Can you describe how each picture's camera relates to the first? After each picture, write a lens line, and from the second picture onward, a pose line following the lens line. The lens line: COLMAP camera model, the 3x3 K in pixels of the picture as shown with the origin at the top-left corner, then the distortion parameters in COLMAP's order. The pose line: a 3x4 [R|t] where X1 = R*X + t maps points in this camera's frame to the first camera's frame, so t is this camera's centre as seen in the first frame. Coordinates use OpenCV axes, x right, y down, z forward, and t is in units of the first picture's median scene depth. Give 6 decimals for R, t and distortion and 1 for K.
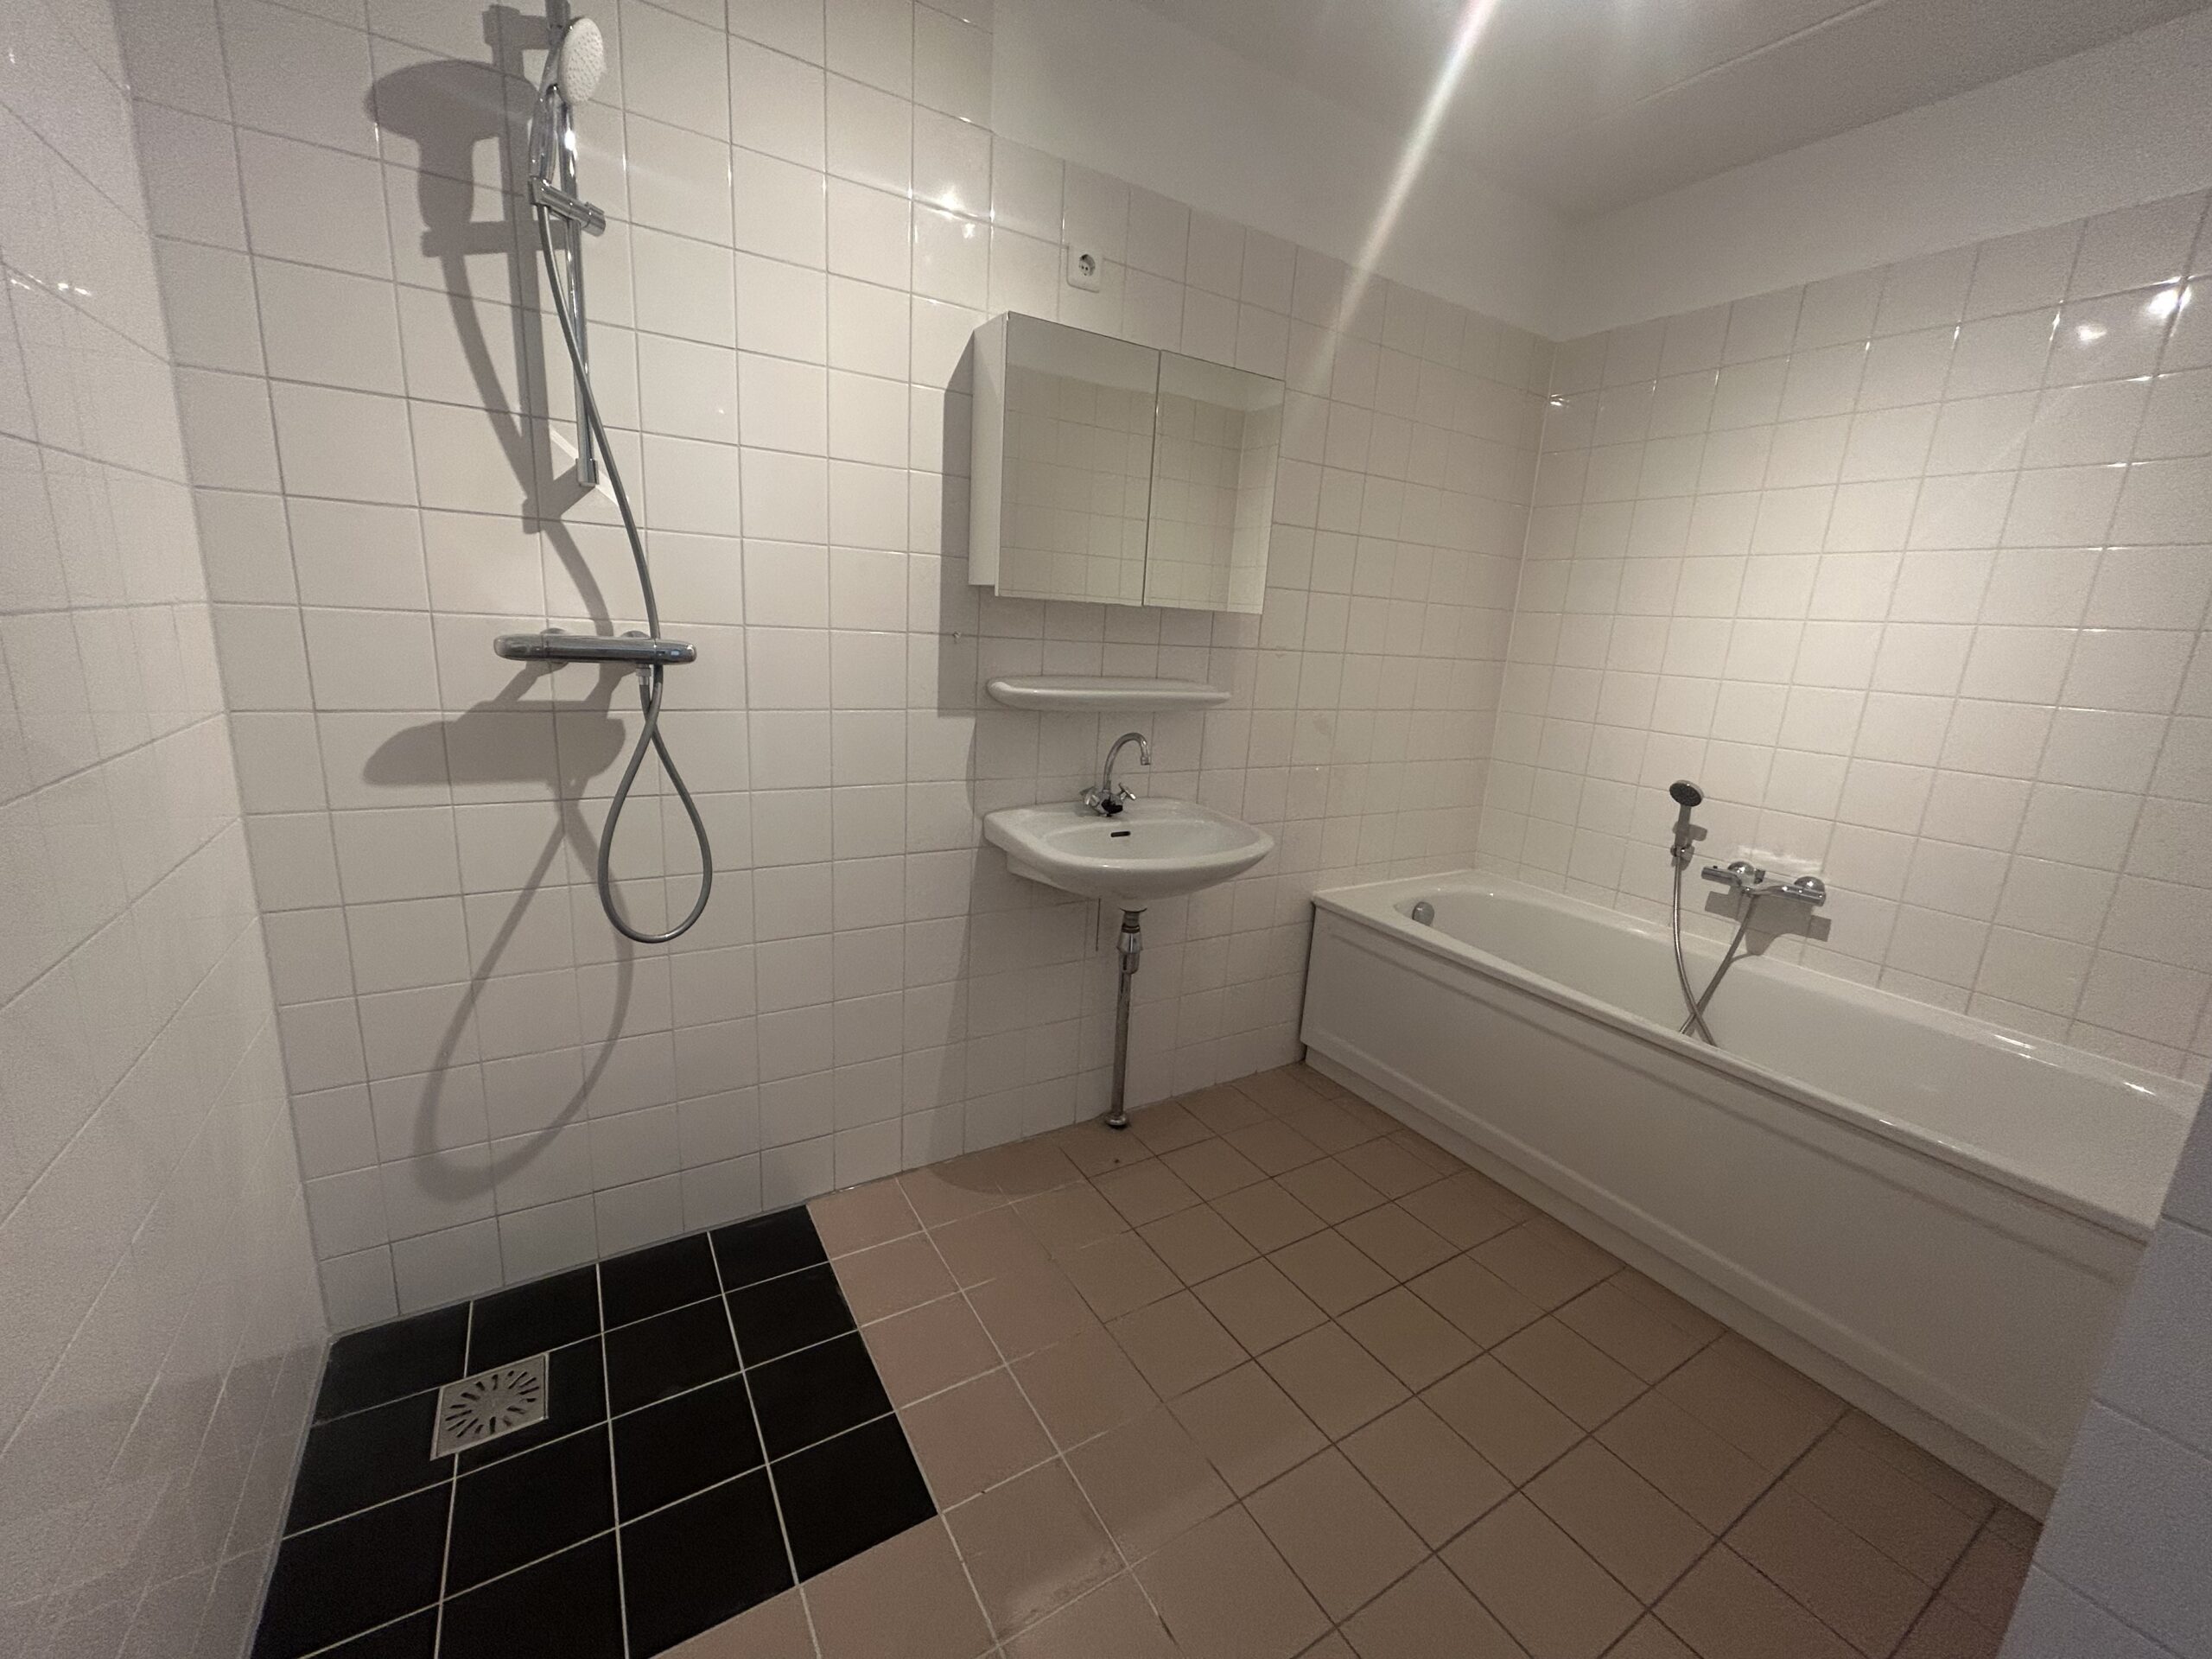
lens RADIAL K [[895.6, 0, 1110.5], [0, 895.6, 829.0], [0, 0, 1]] dist [-0.001232, -0.000062]
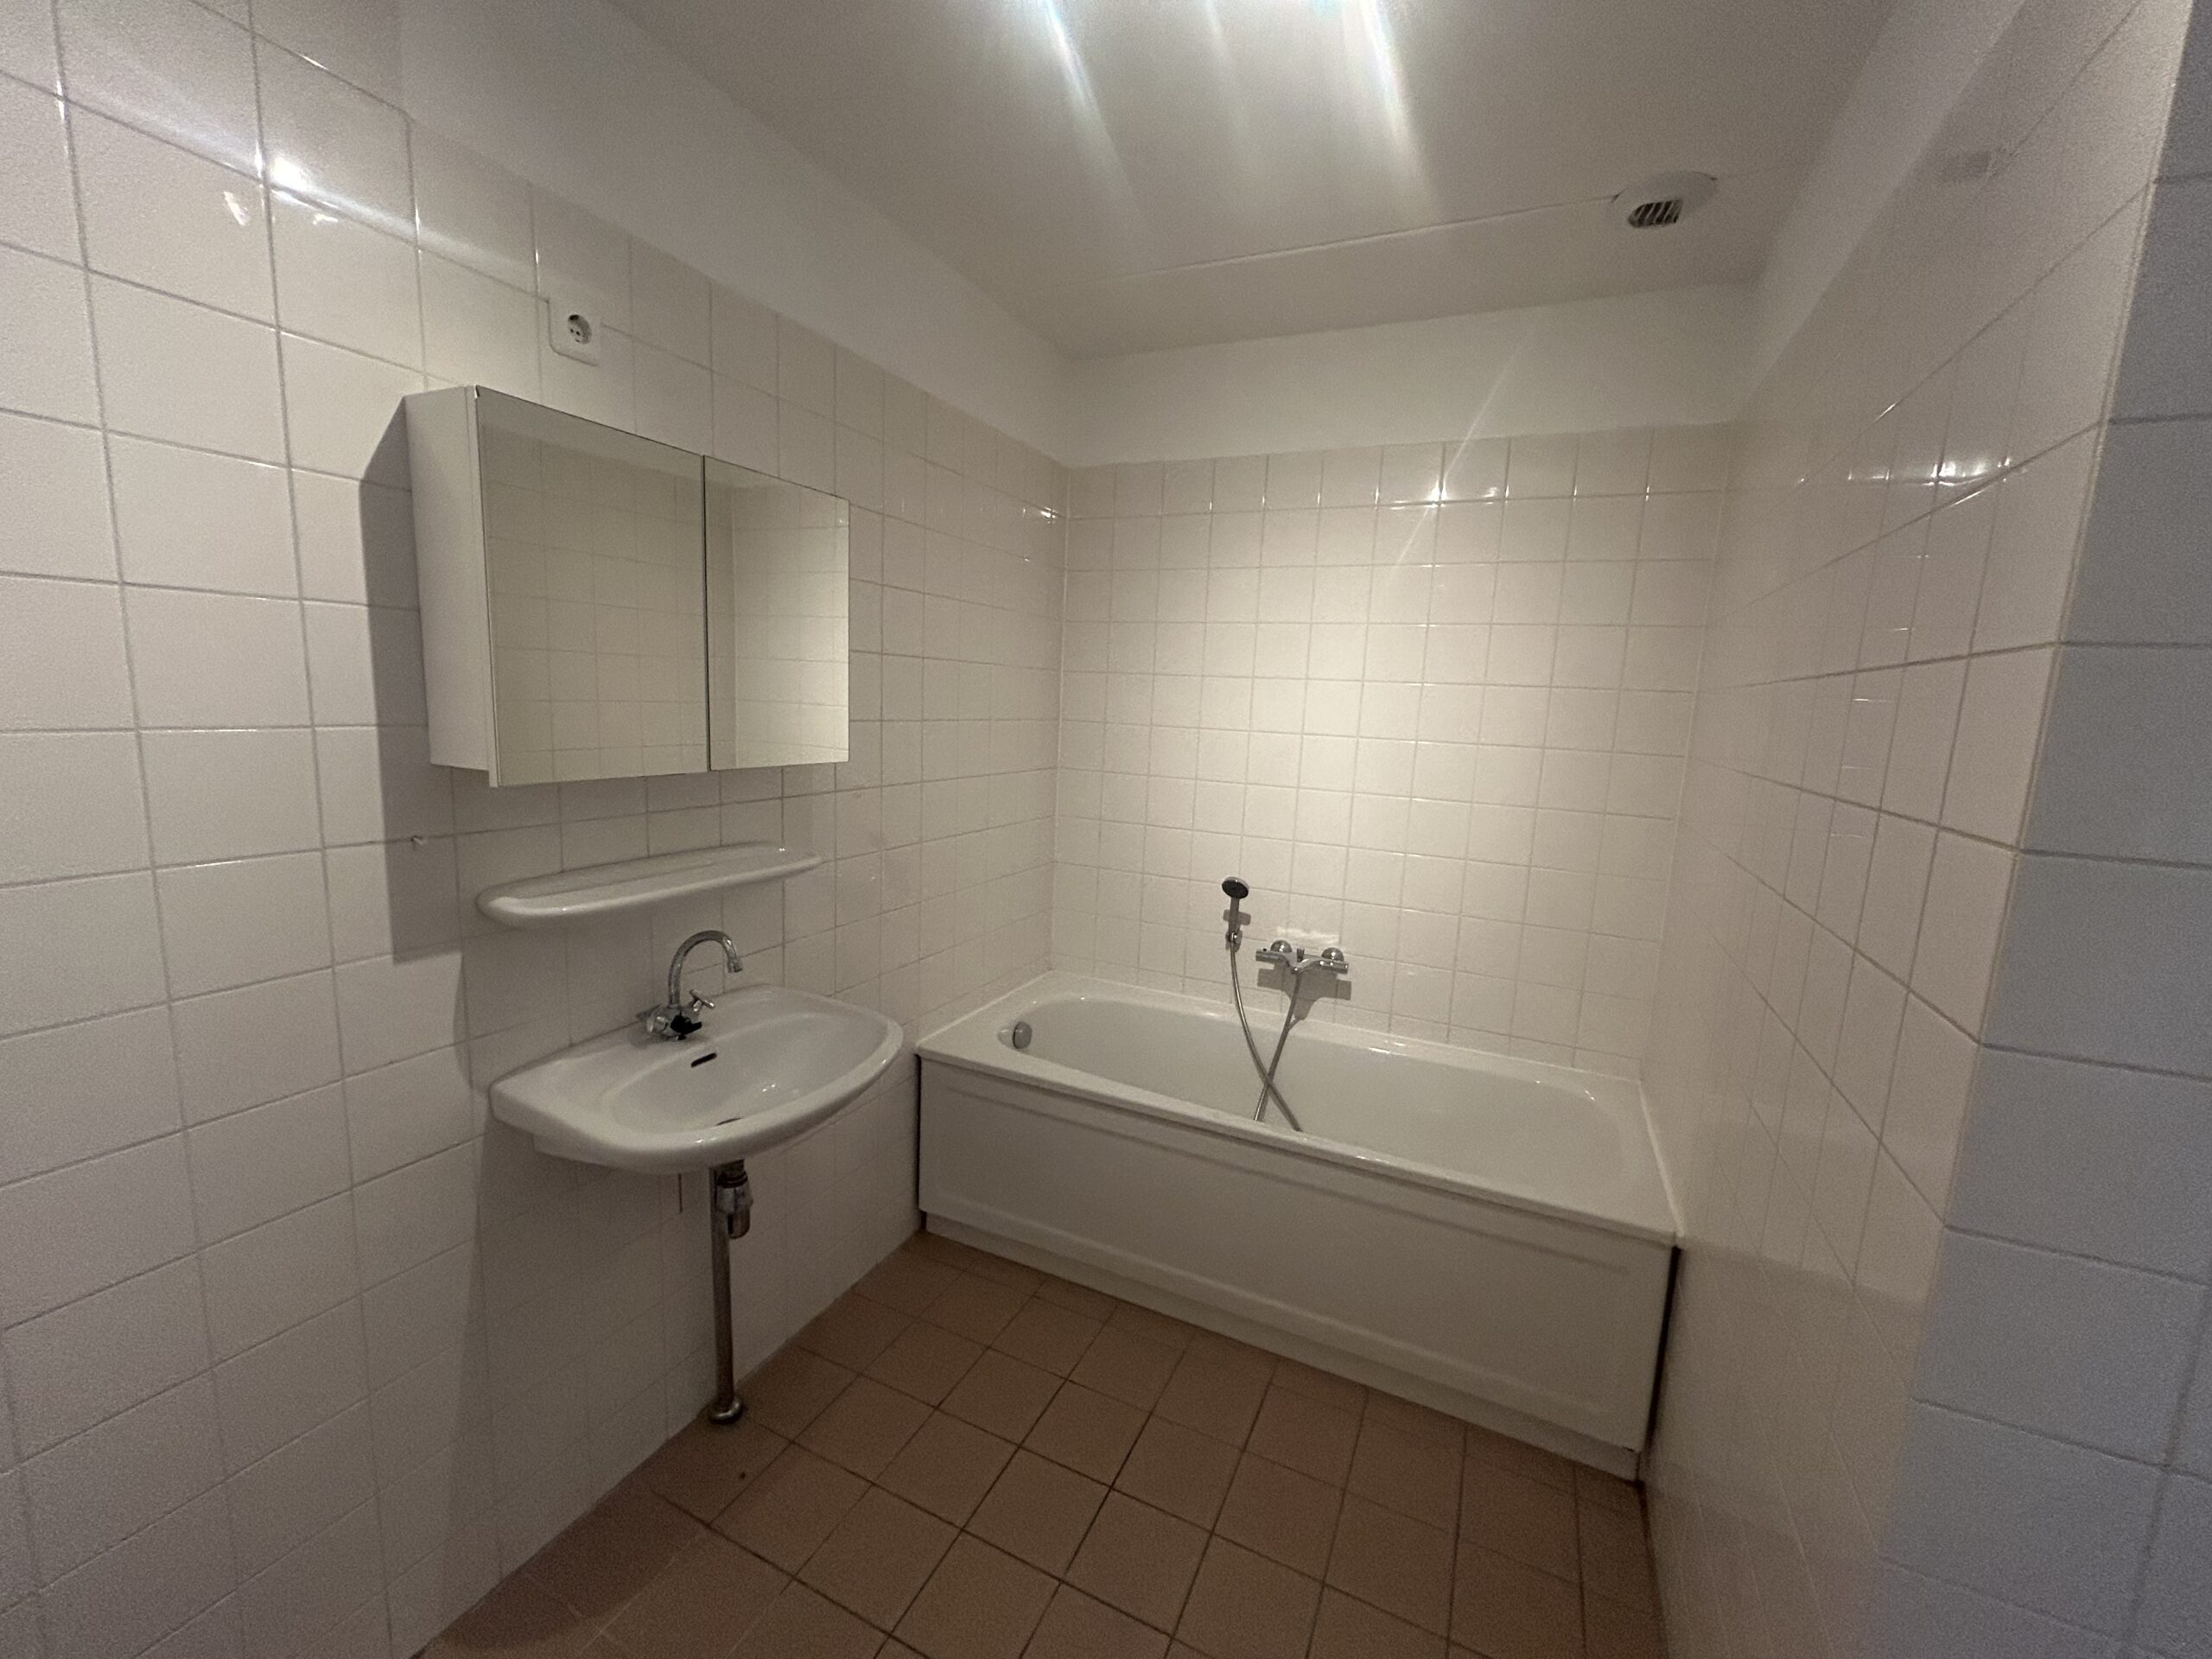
lens RADIAL K [[895.6, 0, 1110.5], [0, 895.6, 829.0], [0, 0, 1]] dist [-0.001232, -0.000062]
pose [[0.838625, -0.103541, 0.534779, -0.089777], [0.128893, 0.991607, -0.010138, -0.143280], [-0.529240, 0.077431, 0.844931, 0.159376]]
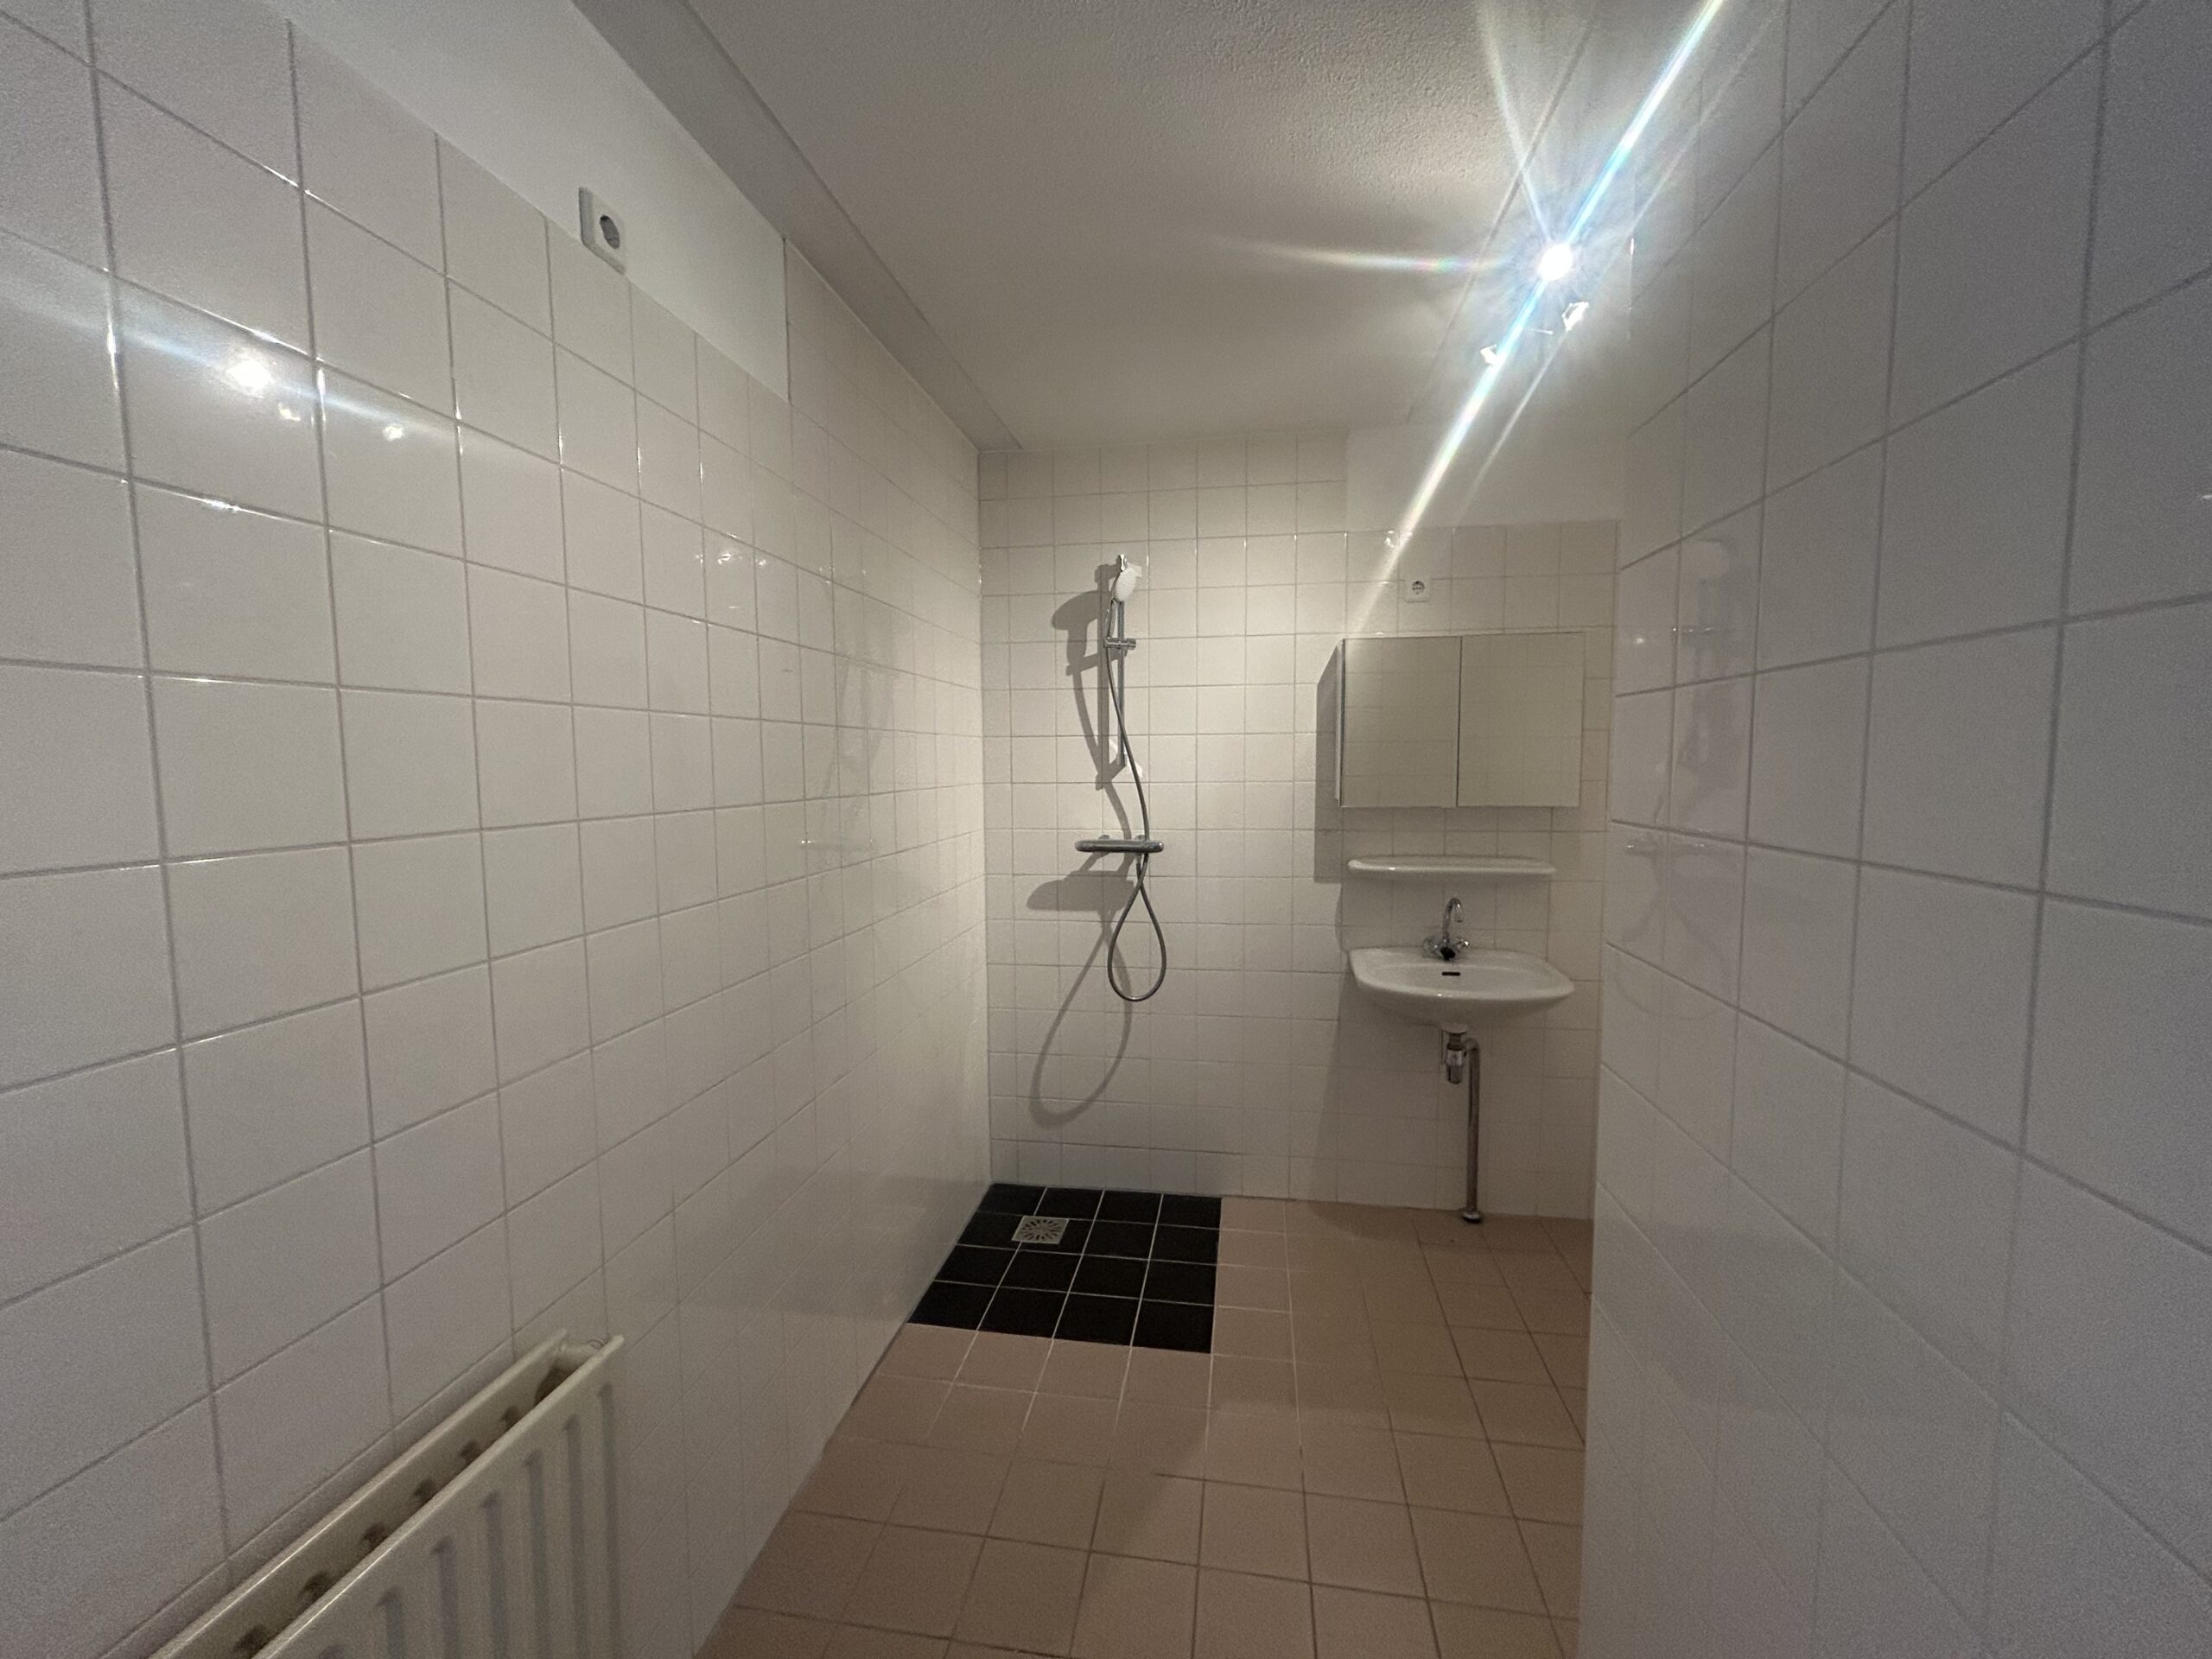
lens RADIAL K [[904.7, 0, 1096.2], [0, 904.7, 830.2], [0, 0, 1]] dist [0.000452, 0.000052]
pose [[0.750620, -0.013772, -0.660591, 0.525512], [-0.097679, 0.986484, -0.131558, 0.024425], [0.653474, 0.163276, 0.739129, -0.381631]]
